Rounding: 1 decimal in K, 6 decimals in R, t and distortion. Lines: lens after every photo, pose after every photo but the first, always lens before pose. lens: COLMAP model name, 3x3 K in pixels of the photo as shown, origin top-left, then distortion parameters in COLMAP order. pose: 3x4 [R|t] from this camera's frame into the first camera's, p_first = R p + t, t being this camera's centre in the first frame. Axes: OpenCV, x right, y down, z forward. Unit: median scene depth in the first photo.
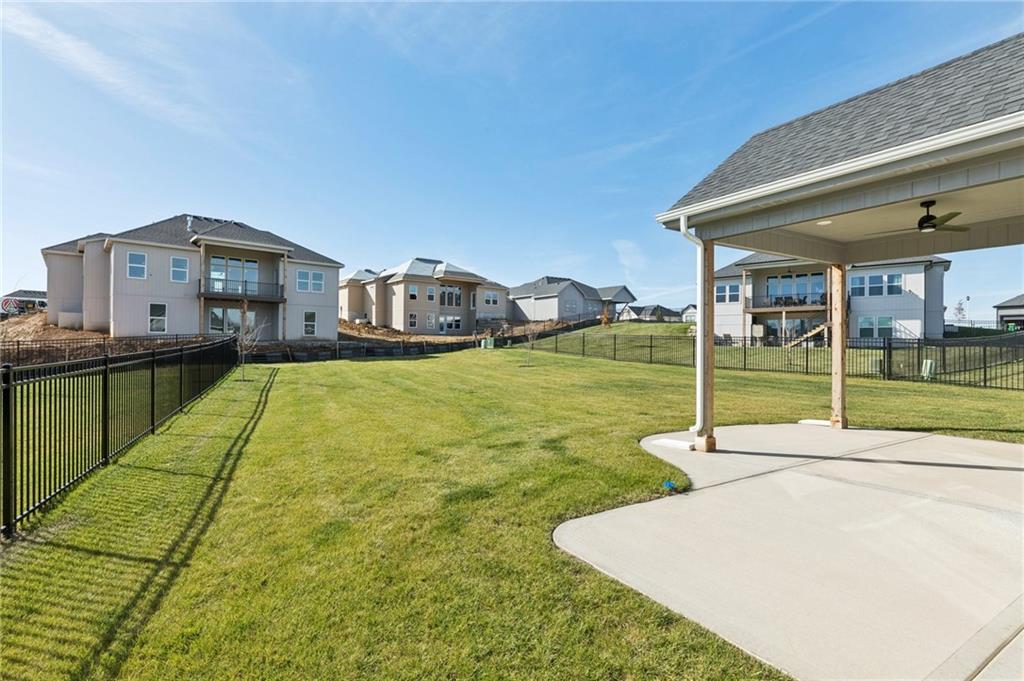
lens RADIAL K [[487.8, 0, 503.4], [0, 487.8, 340.7], [0, 0, 1]] dist [0.000719, -0.000708]
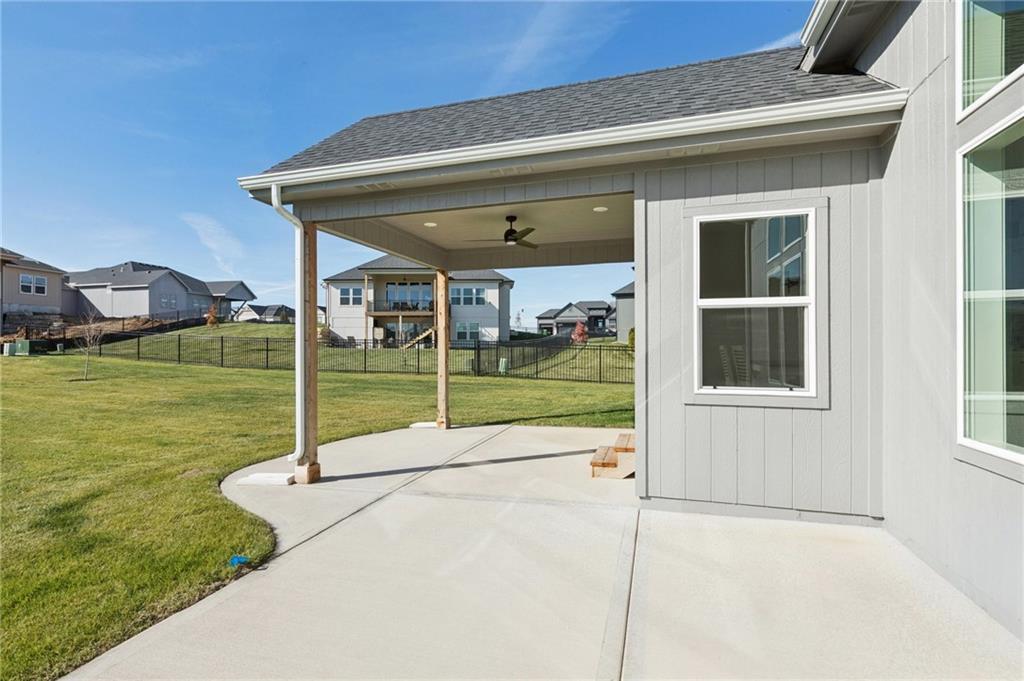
lens RADIAL K [[487.8, 0, 507.0], [0, 487.8, 342.2], [0, 0, 1]] dist [0.000719, -0.000708]
pose [[0.742761, -0.003895, 0.669545, 0.060259], [0.004220, 0.999990, 0.001136, -0.003059], [-0.669543, 0.001981, 0.742771, 0.089195]]
